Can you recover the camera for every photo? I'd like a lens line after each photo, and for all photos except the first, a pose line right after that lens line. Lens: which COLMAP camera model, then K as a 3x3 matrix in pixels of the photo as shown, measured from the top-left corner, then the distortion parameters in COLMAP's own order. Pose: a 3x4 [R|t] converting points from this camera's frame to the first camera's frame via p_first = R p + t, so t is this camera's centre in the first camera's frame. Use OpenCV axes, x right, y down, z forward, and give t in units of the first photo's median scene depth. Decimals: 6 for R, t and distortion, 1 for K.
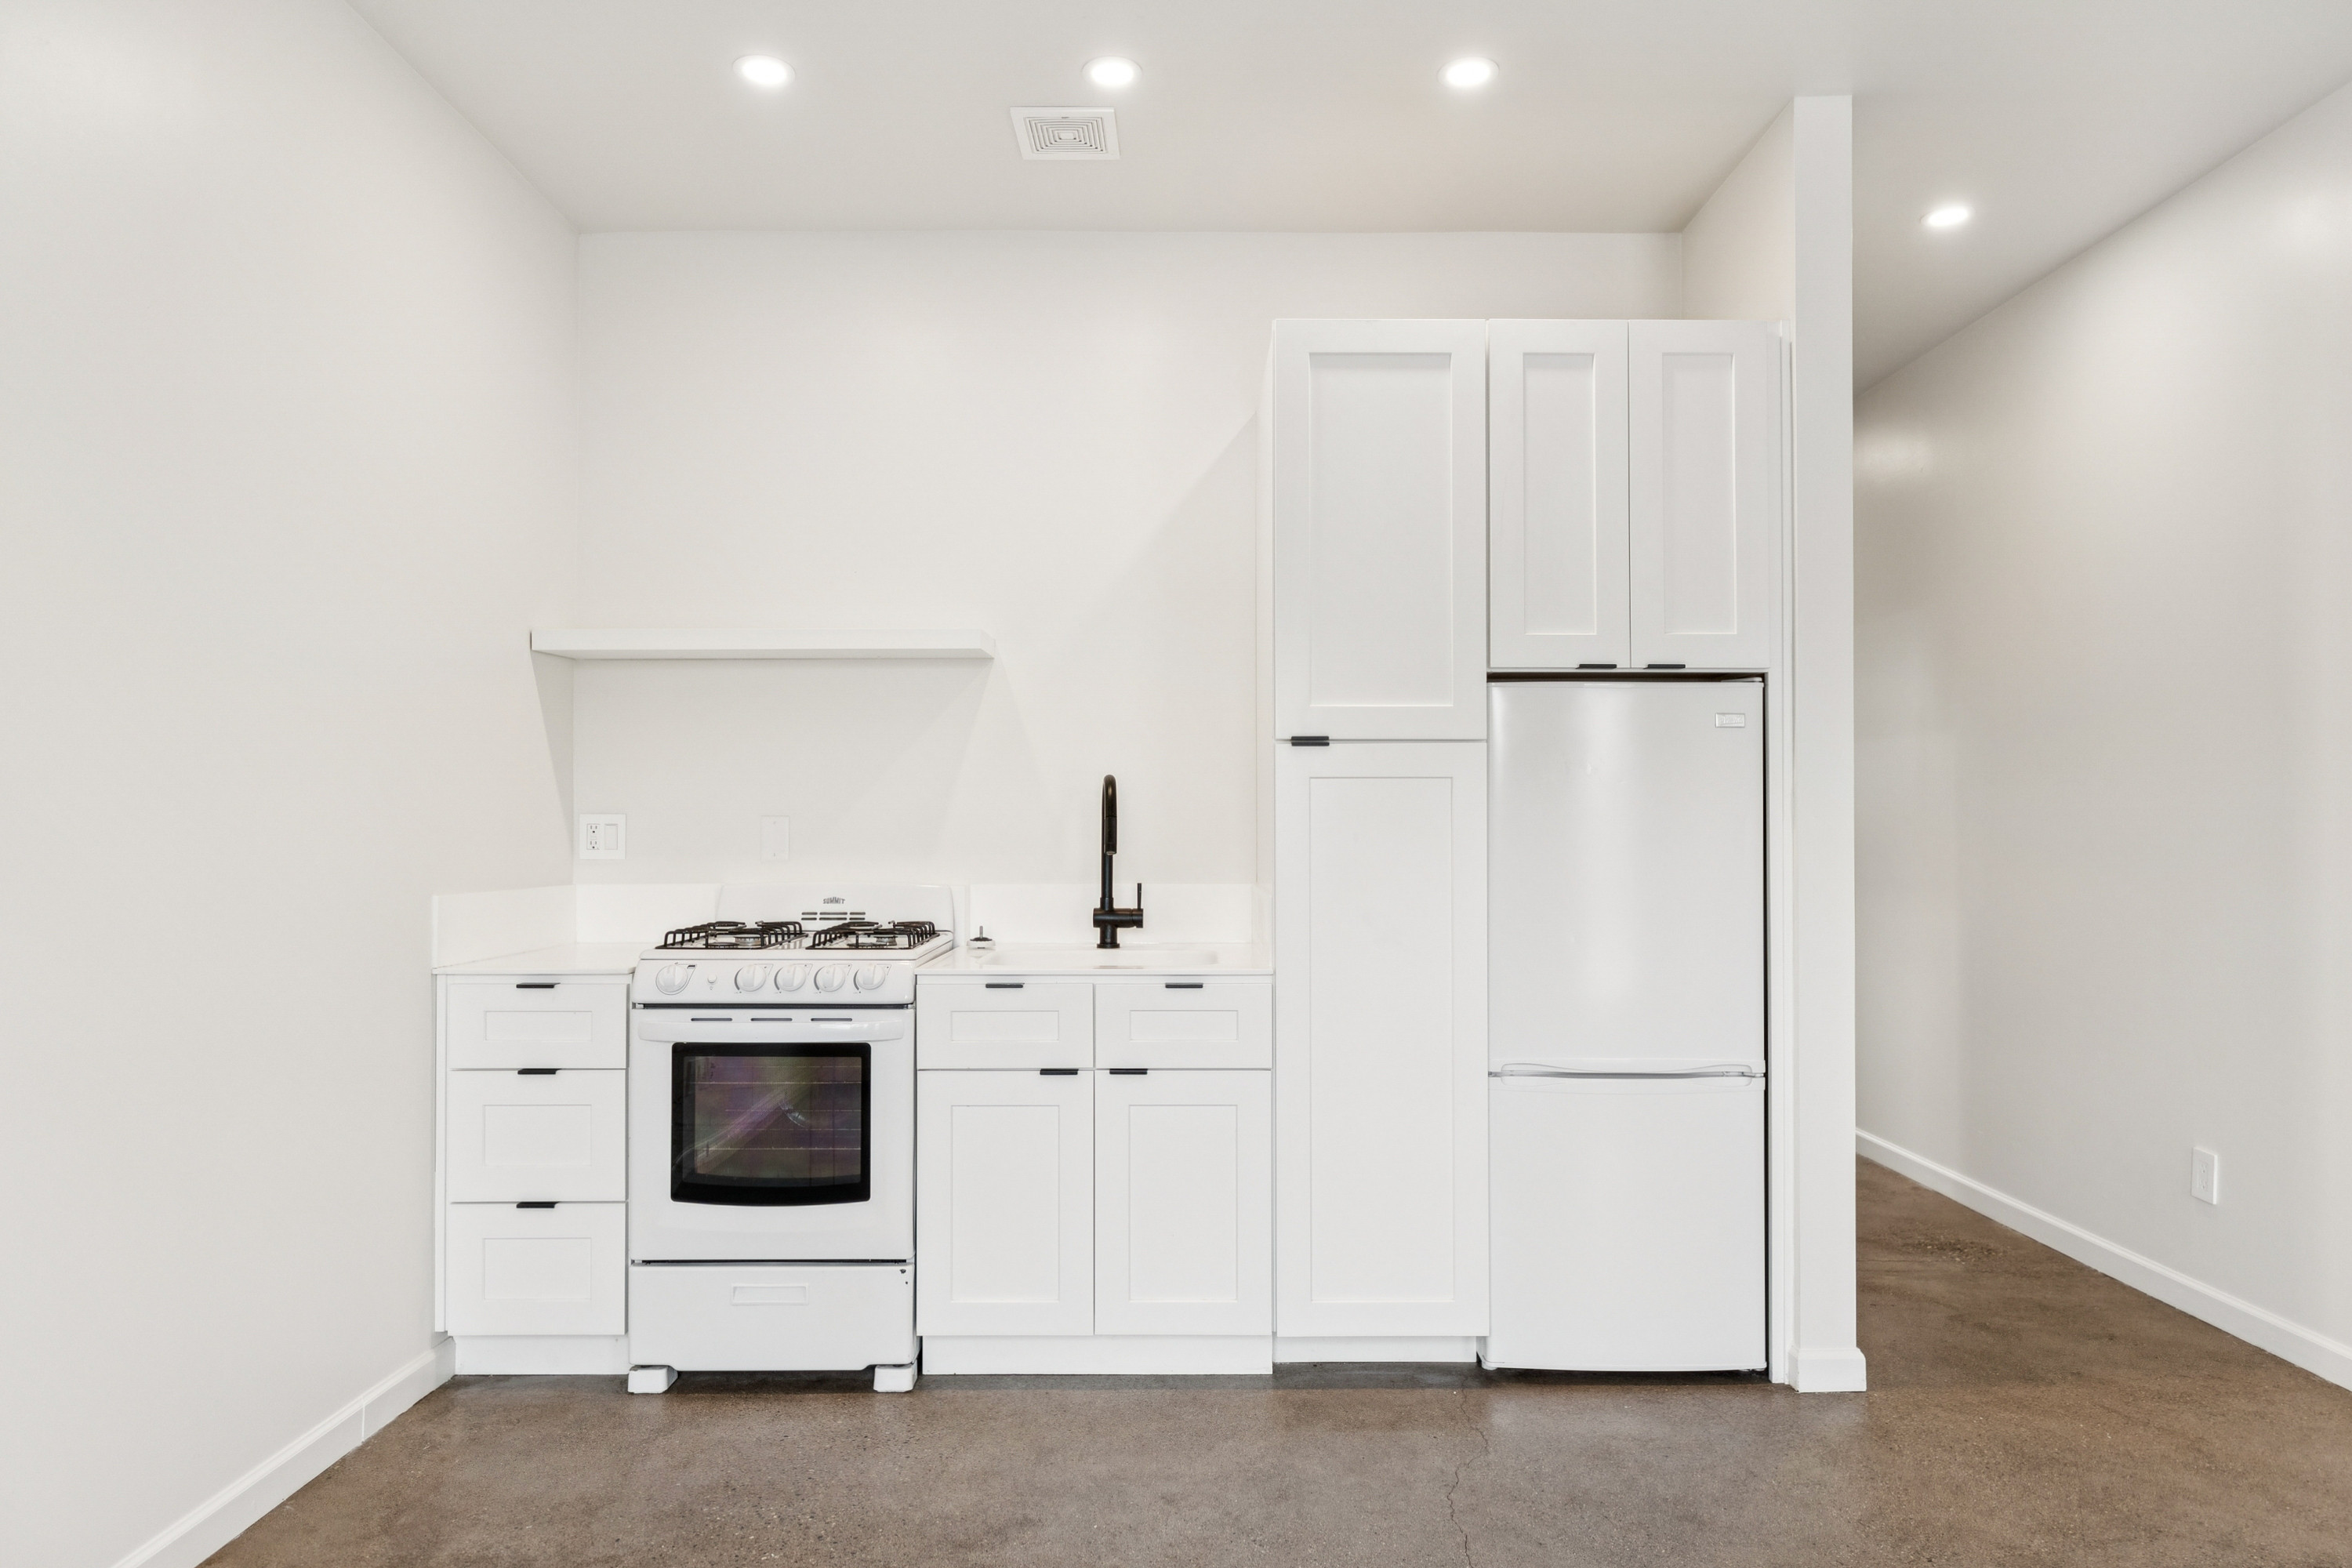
lens RADIAL K [[1468.8, 0, 1184.5], [0, 1468.8, 802.7], [0, 0, 1]] dist [0.004466, 0.002225]
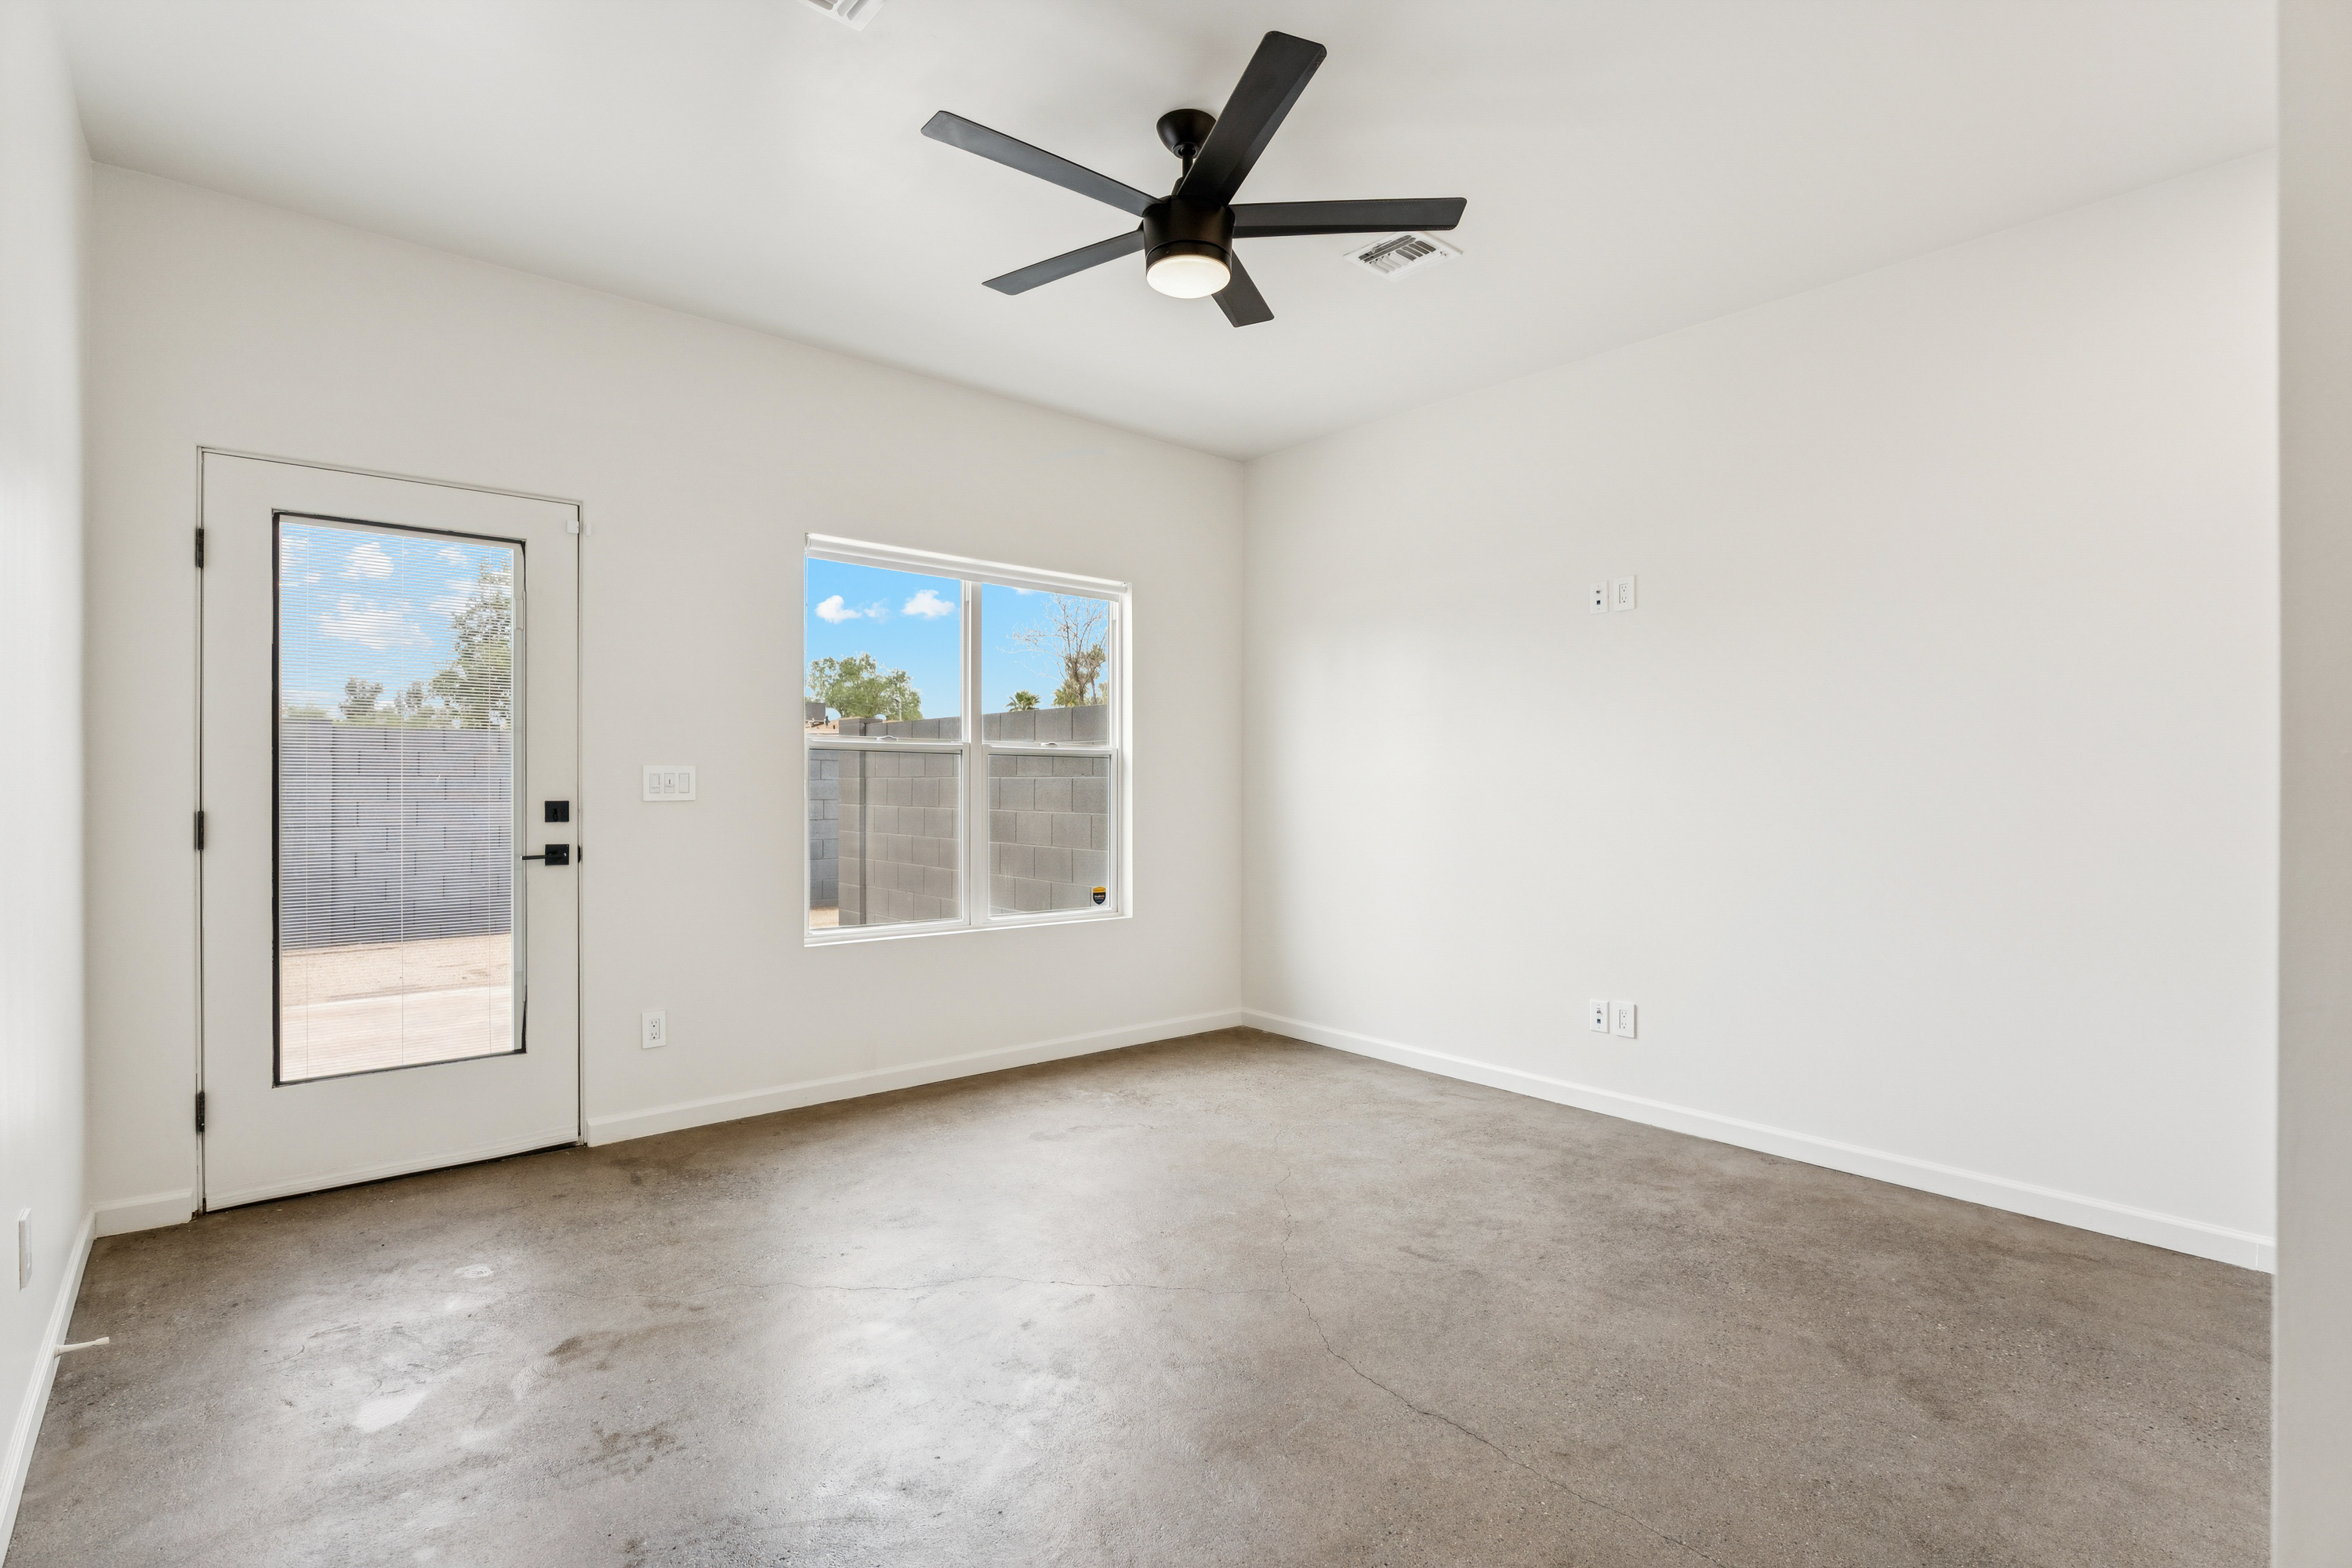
lens RADIAL K [[1115.1, 0, 1176.0], [0, 1115.1, 784.0], [0, 0, 1]] dist [0.002120, 0.000229]
pose [[-0.764495, -0.002739, -0.644624, 0.711585], [0.006979, 0.999897, -0.012526, 0.014944], [0.644592, -0.014075, -0.764397, 1.032323]]
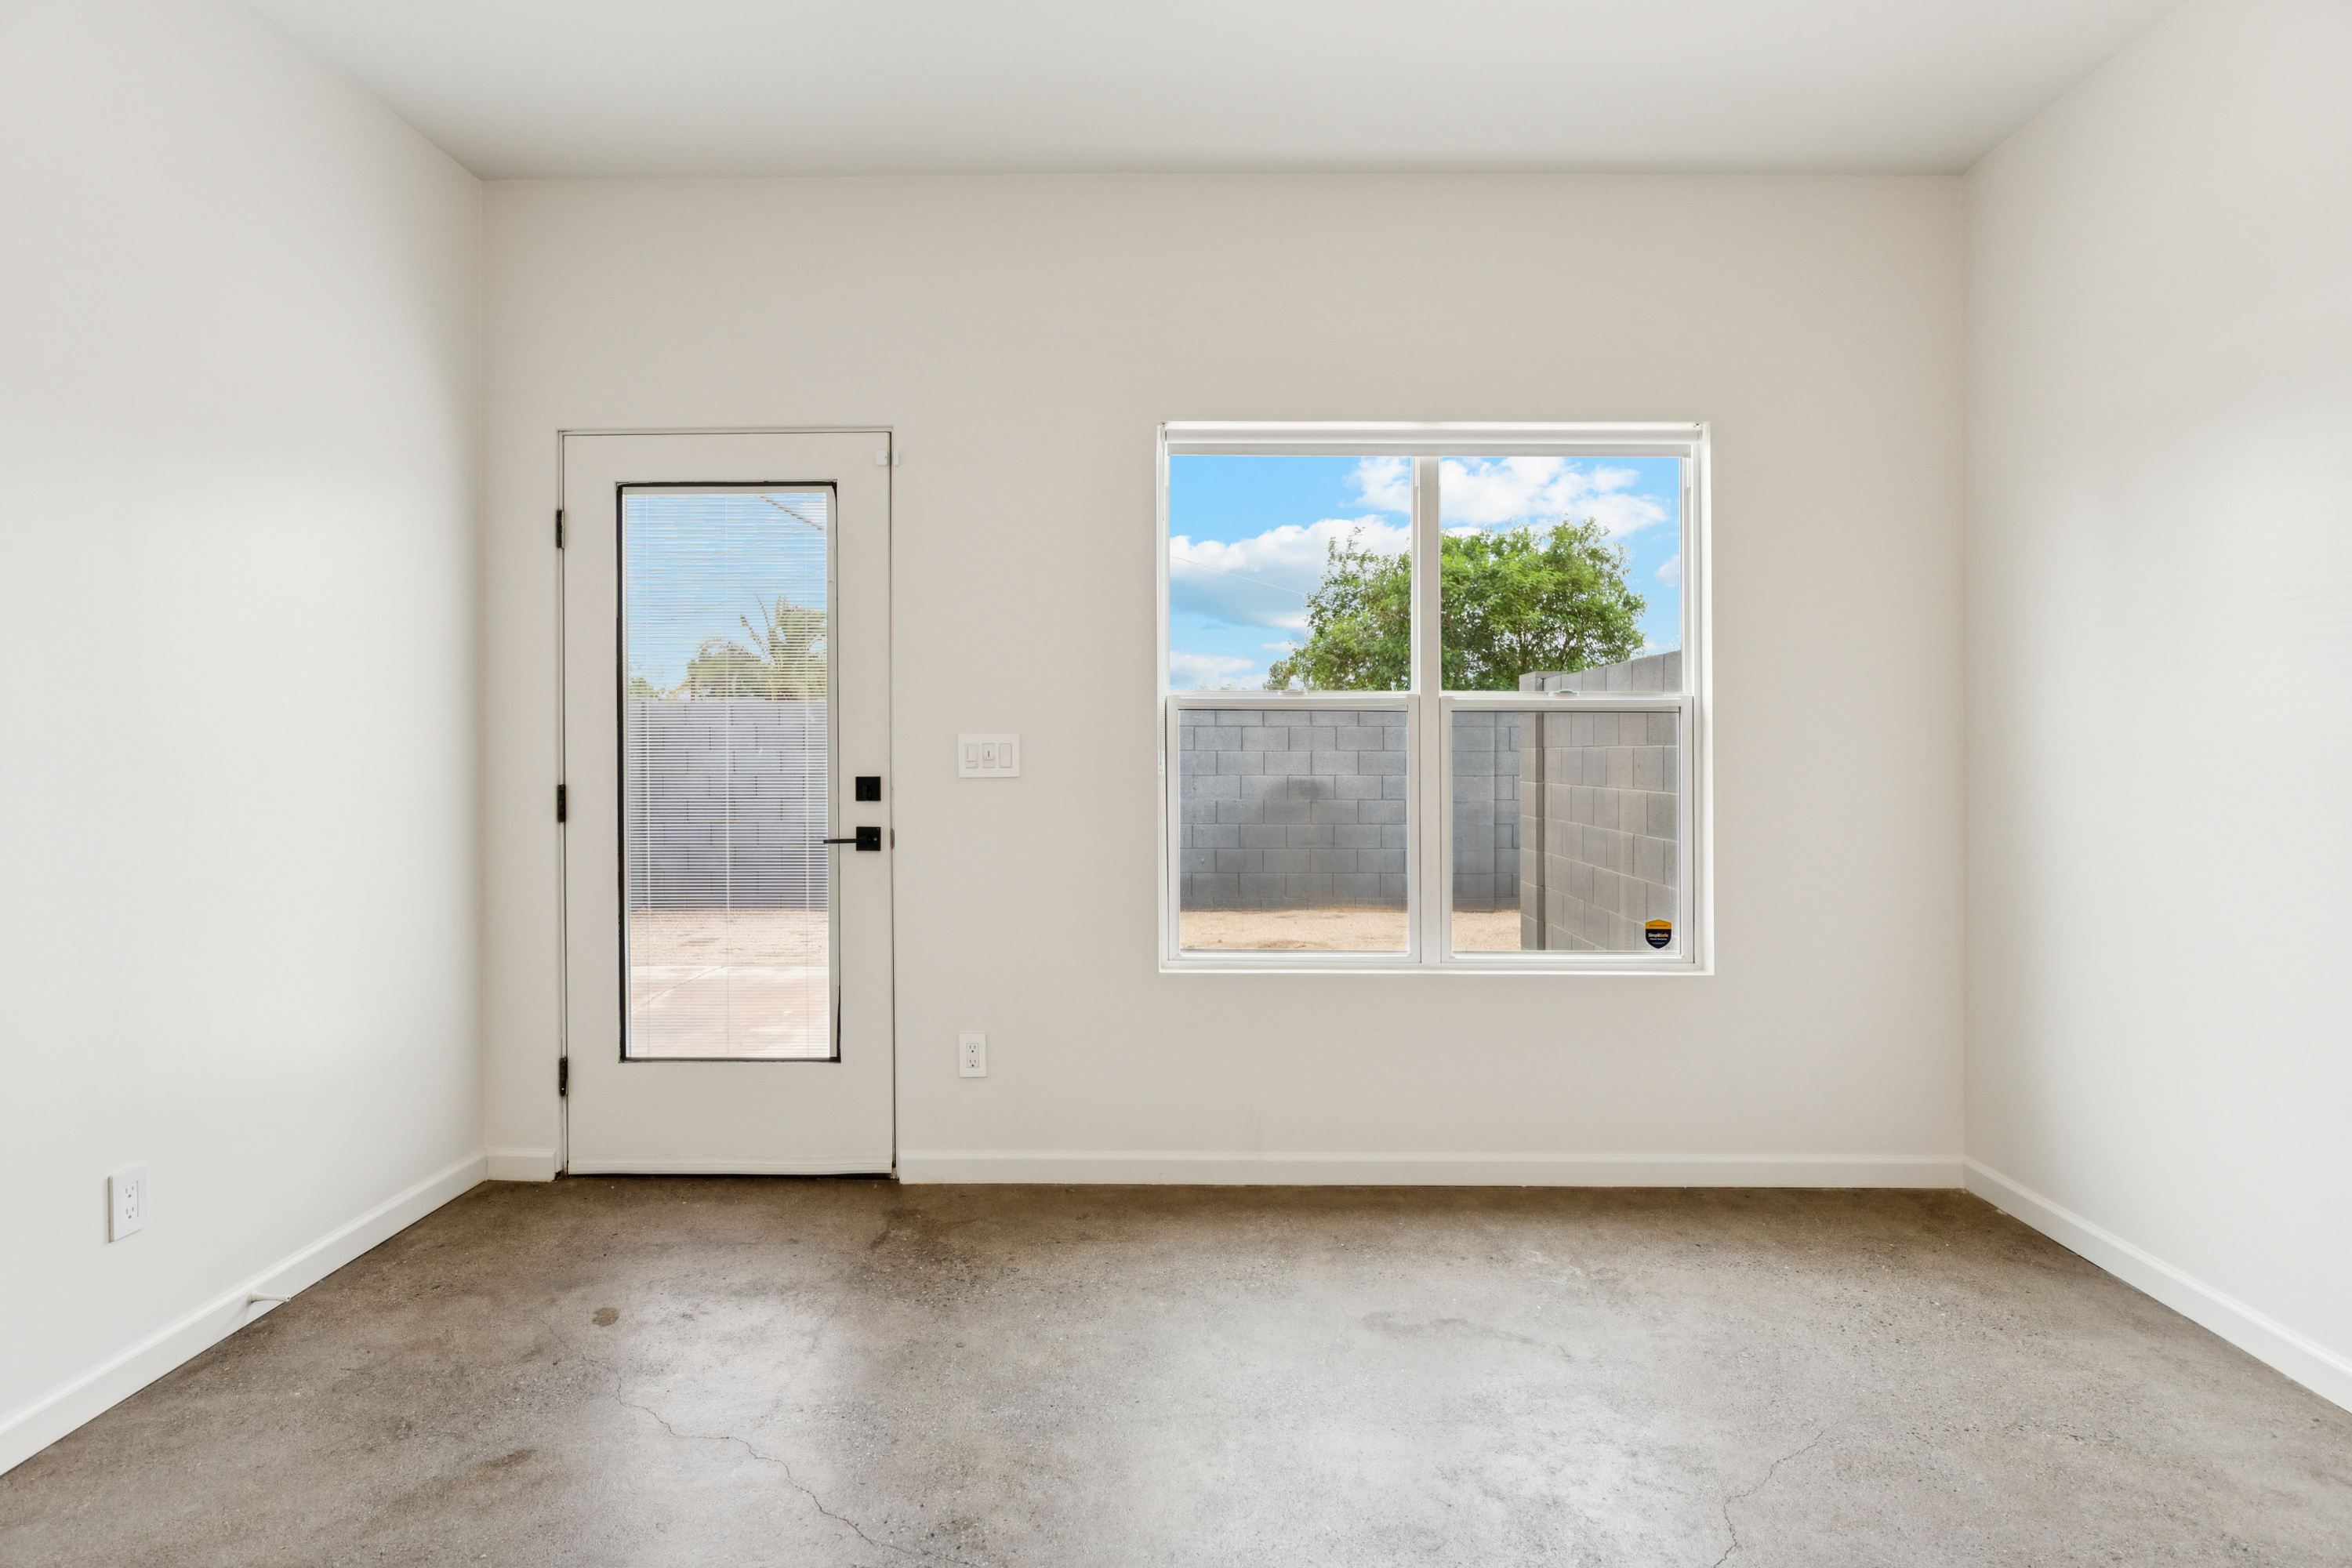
lens RADIAL K [[1262.9, 0, 1181.8], [0, 1262.9, 757.0], [0, 0, 1]] dist [-0.003322, 0.001306]
pose [[-0.999915, 0.000620, 0.013021, 0.160663], [0.000423, 0.999886, -0.015109, 0.013110], [-0.013029, -0.015103, -0.999801, 0.865043]]
